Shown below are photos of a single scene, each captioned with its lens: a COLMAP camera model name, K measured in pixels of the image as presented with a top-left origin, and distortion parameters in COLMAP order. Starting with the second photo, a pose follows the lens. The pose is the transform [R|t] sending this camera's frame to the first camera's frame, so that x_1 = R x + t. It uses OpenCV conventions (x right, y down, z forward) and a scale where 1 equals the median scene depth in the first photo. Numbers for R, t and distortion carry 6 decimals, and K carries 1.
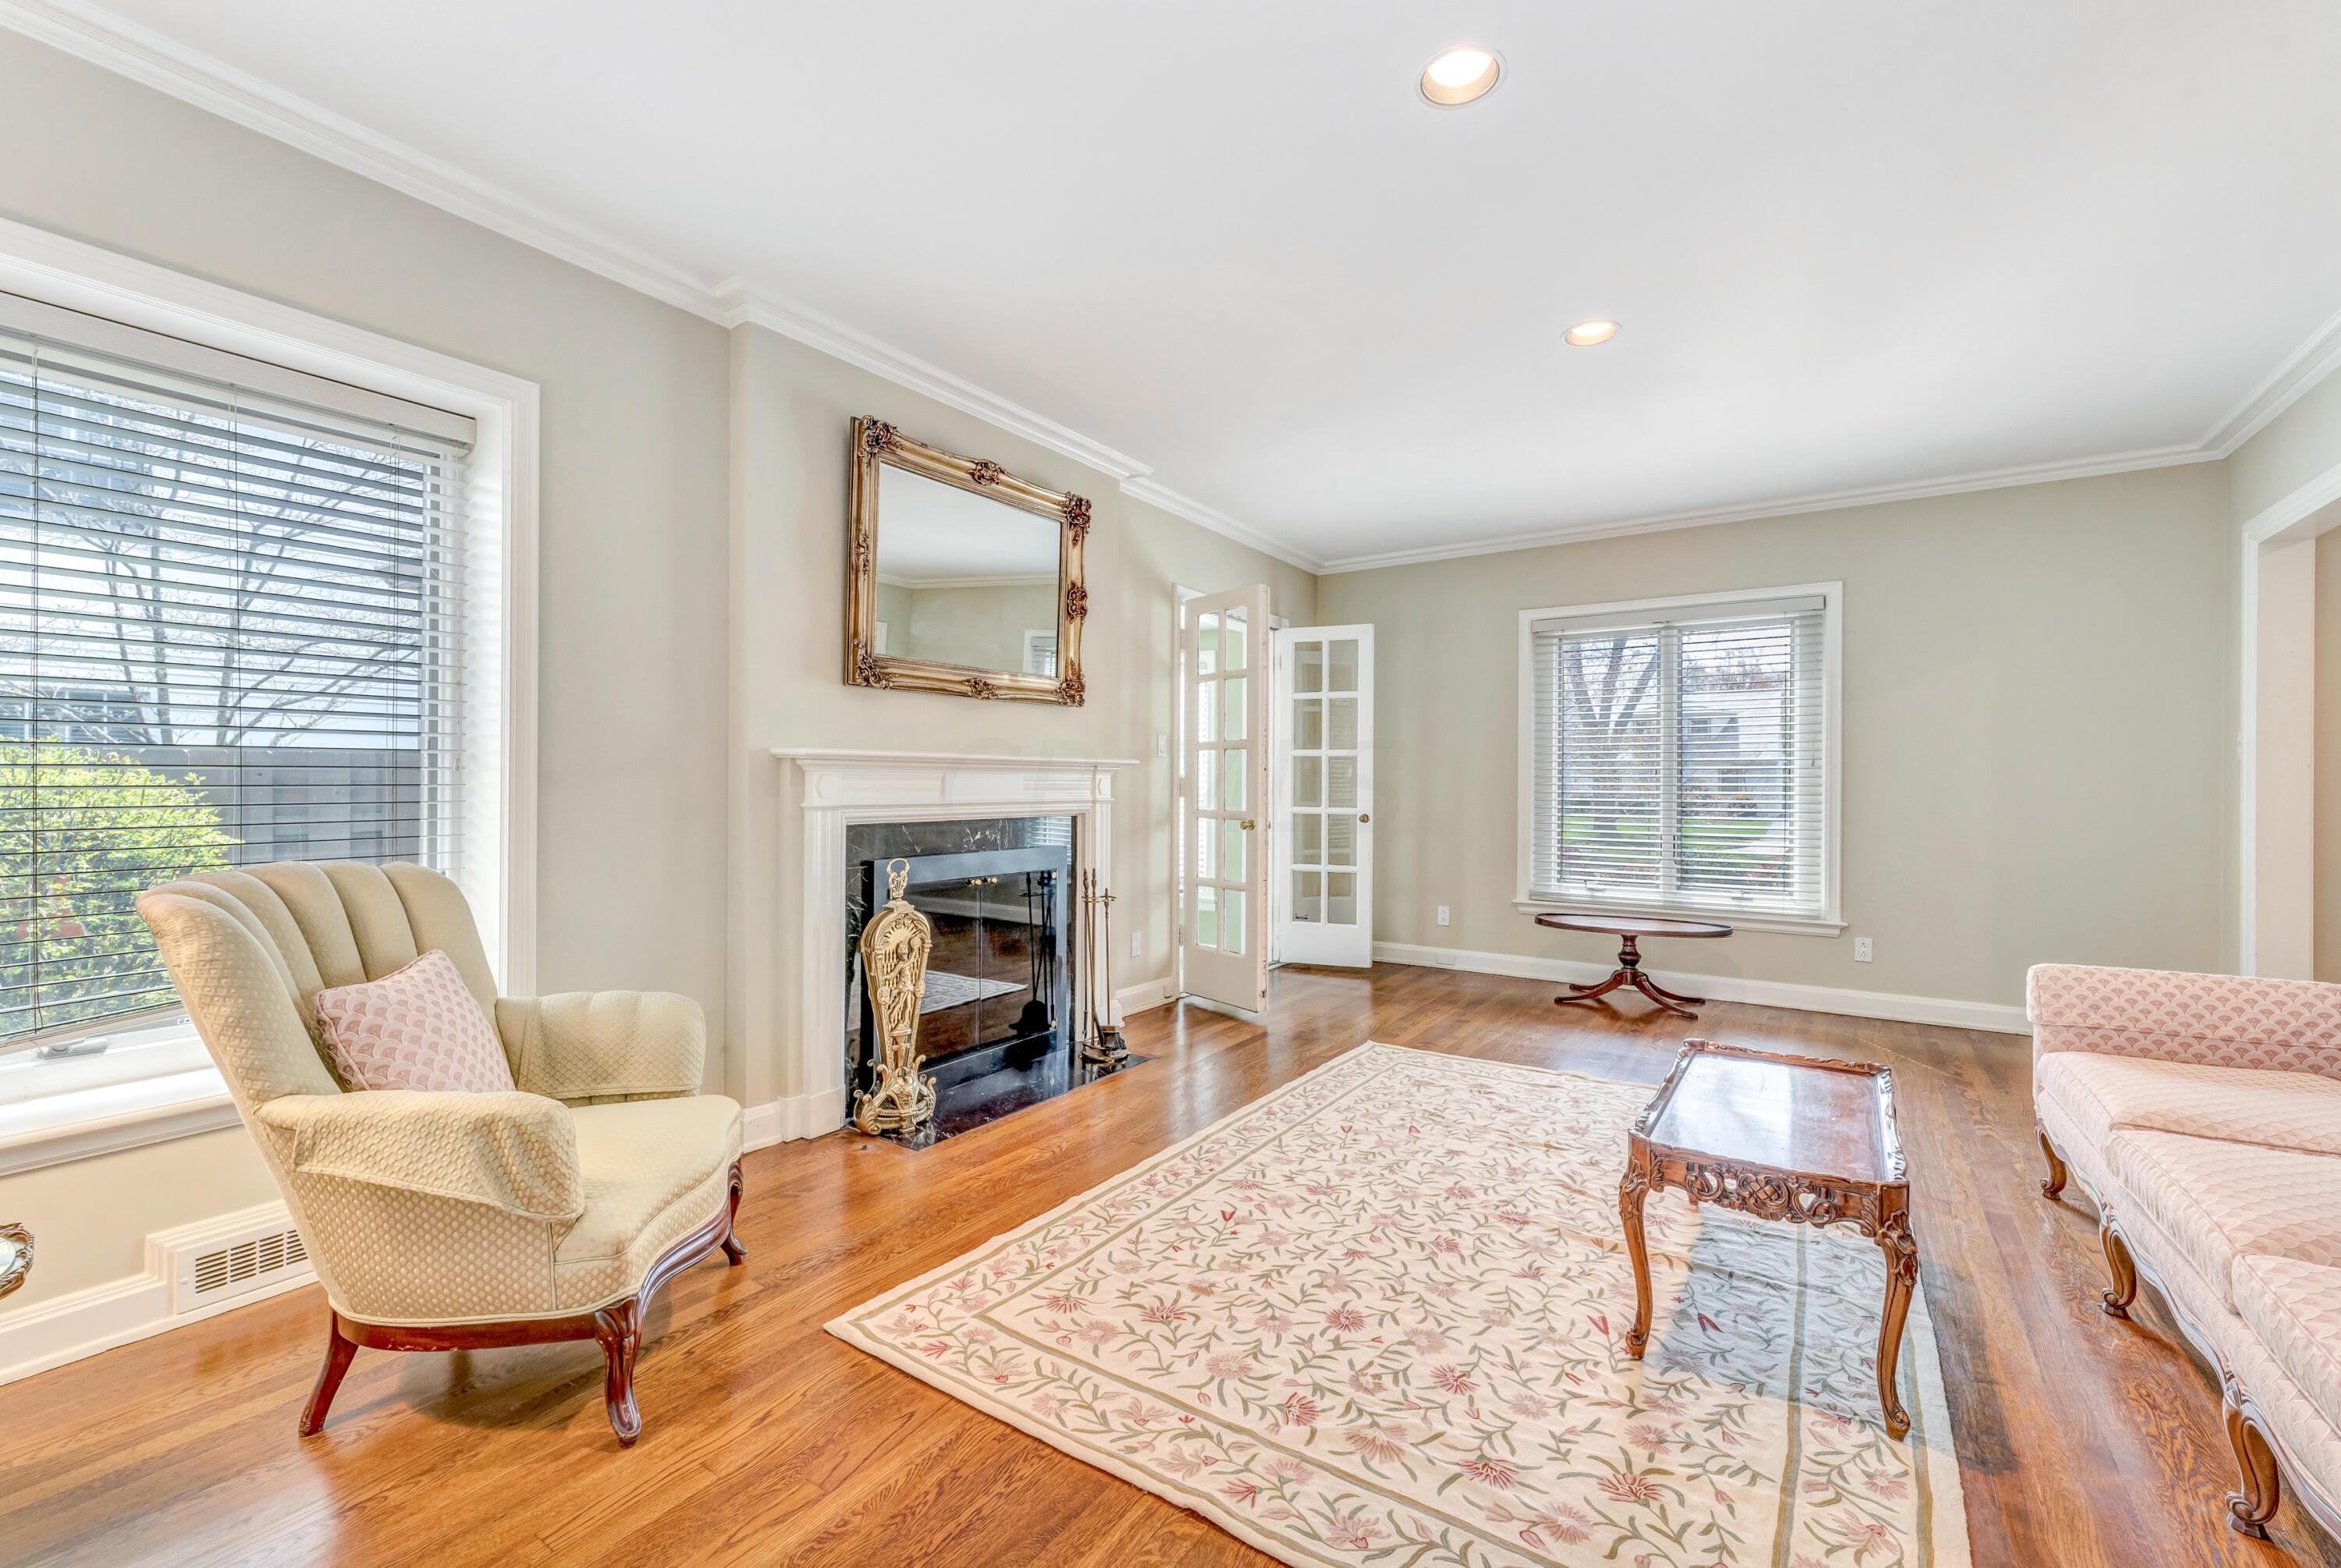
lens RADIAL K [[946.6, 0, 1169.5], [0, 946.6, 779.3], [0, 0, 1]] dist [0.000557, -0.000704]
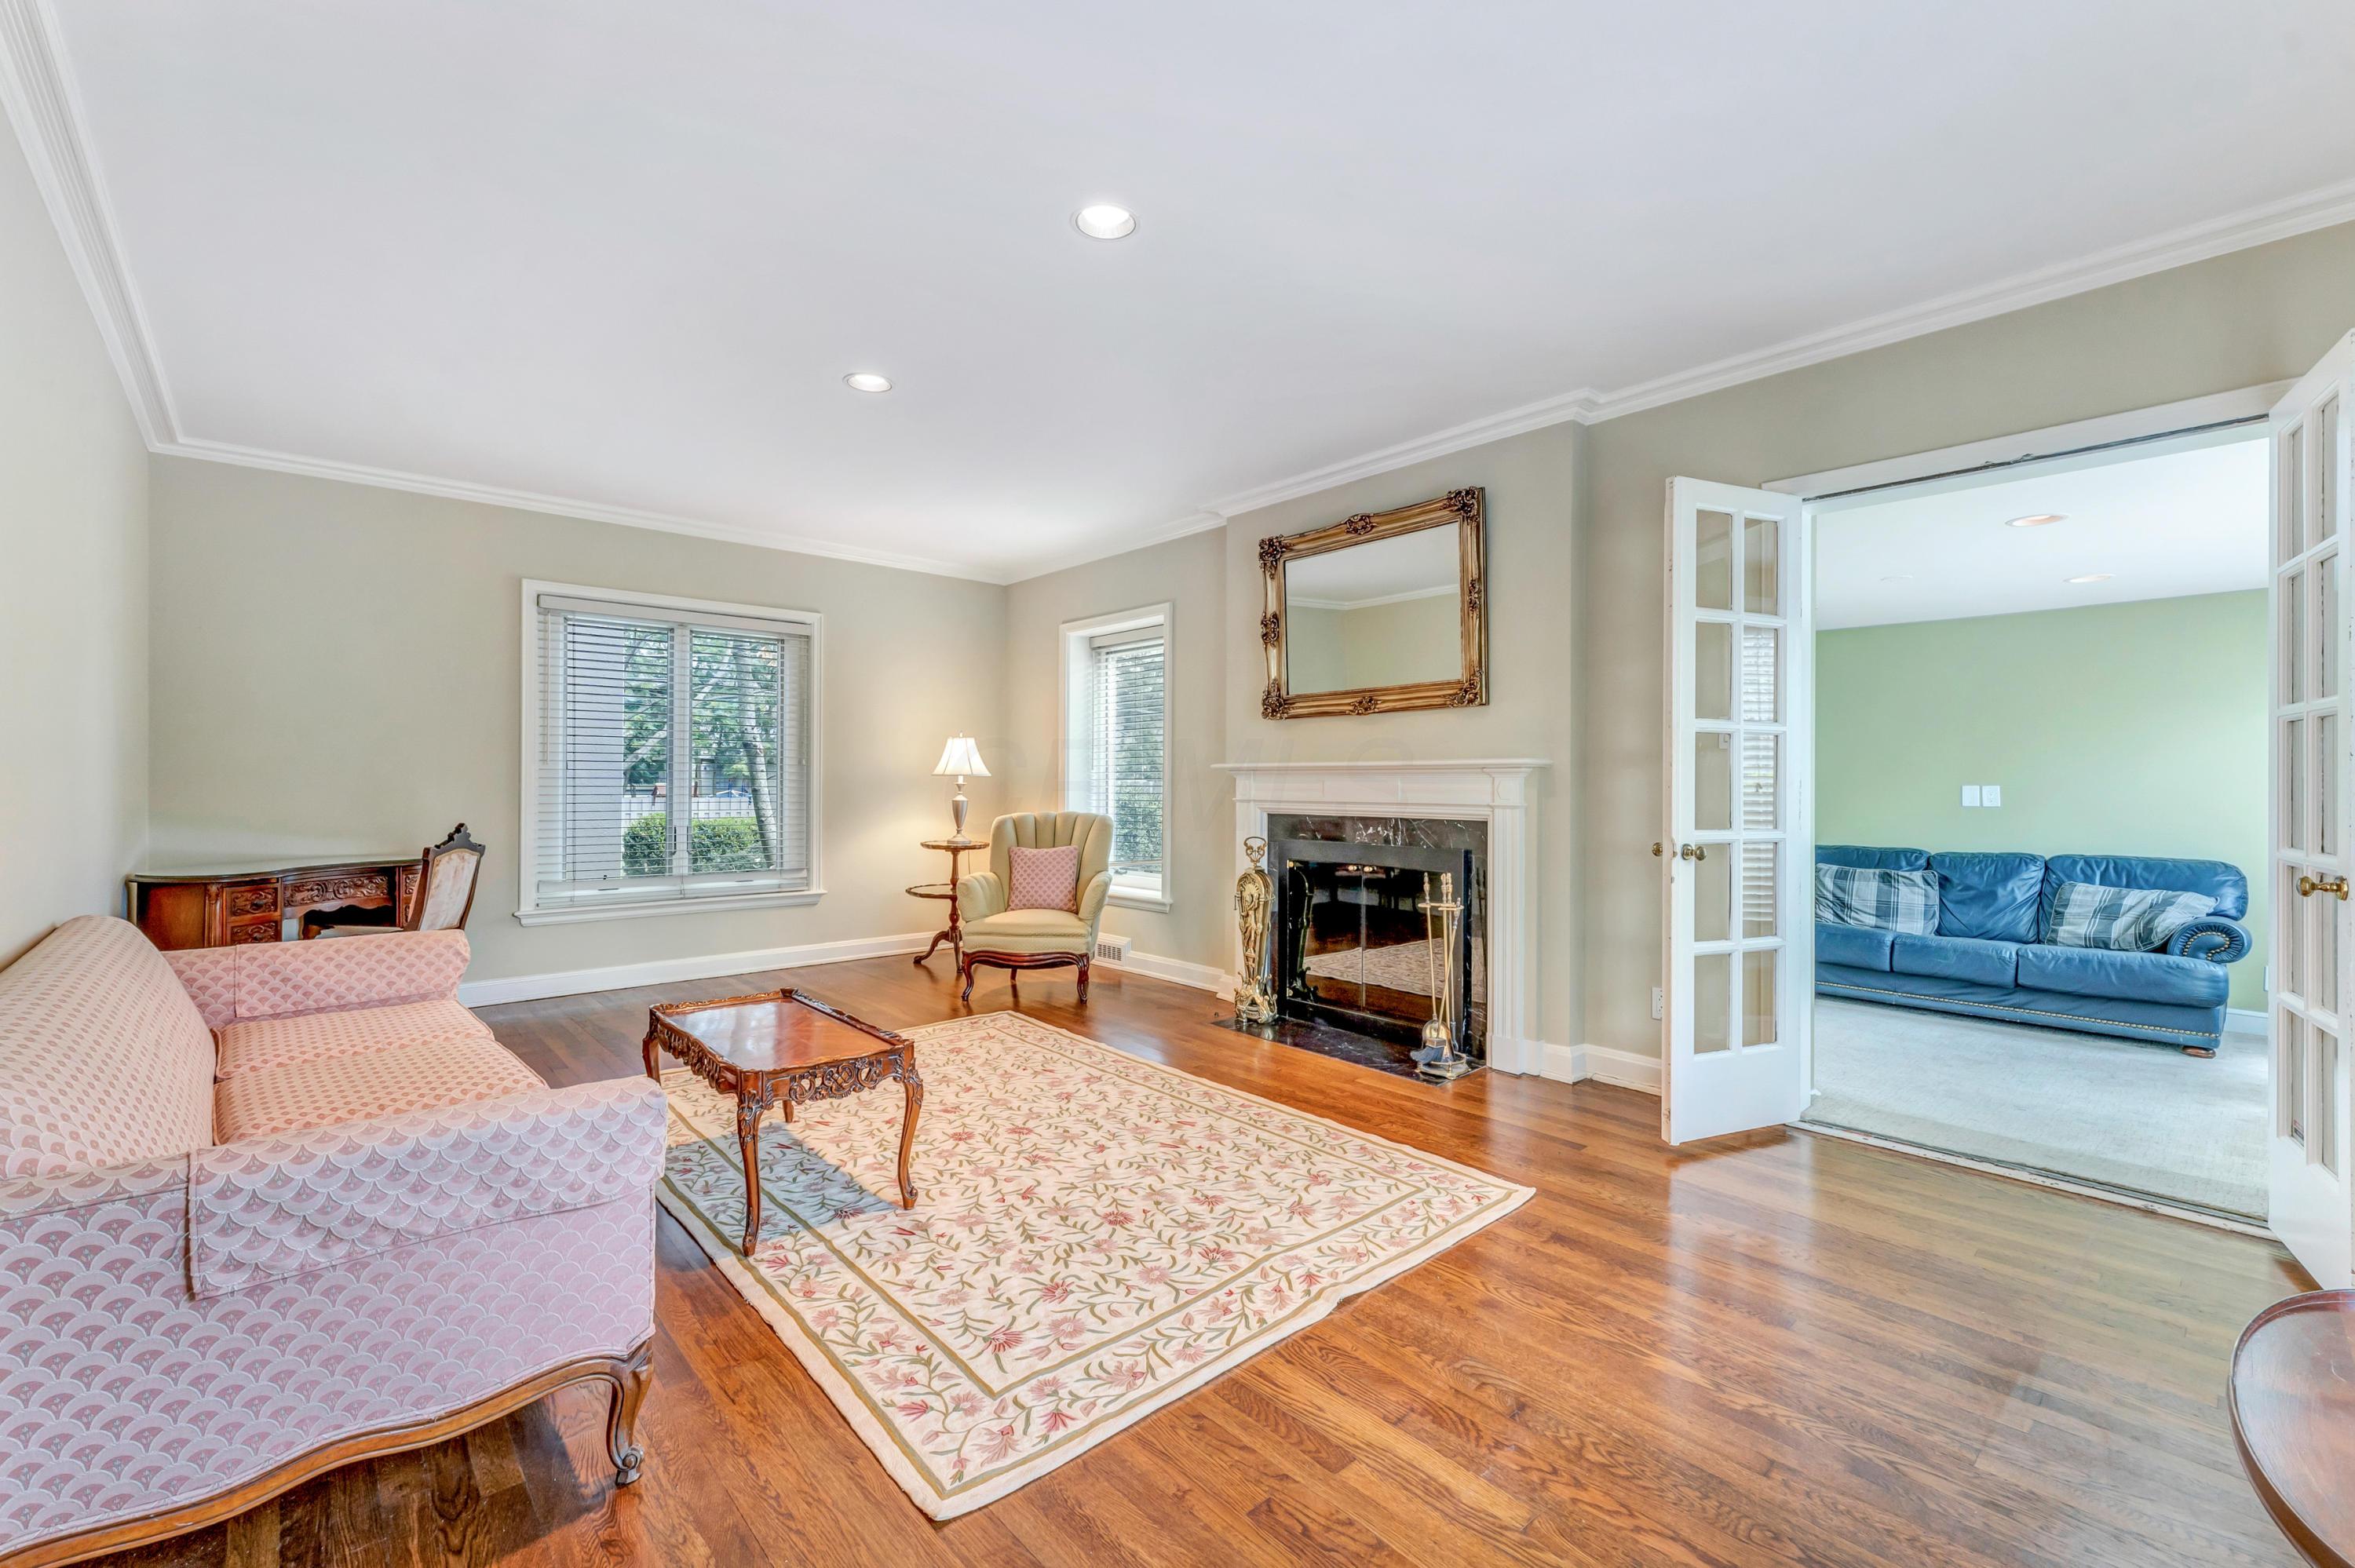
lens RADIAL K [[952.3, 0, 1176.5], [0, 952.3, 779.3], [0, 0, 1]] dist [0.000557, -0.000704]
pose [[-0.212897, -0.009466, -0.977029, 1.142160], [-0.001100, 0.999955, -0.009448, 0.008530], [0.977074, -0.000936, -0.212898, 1.155192]]
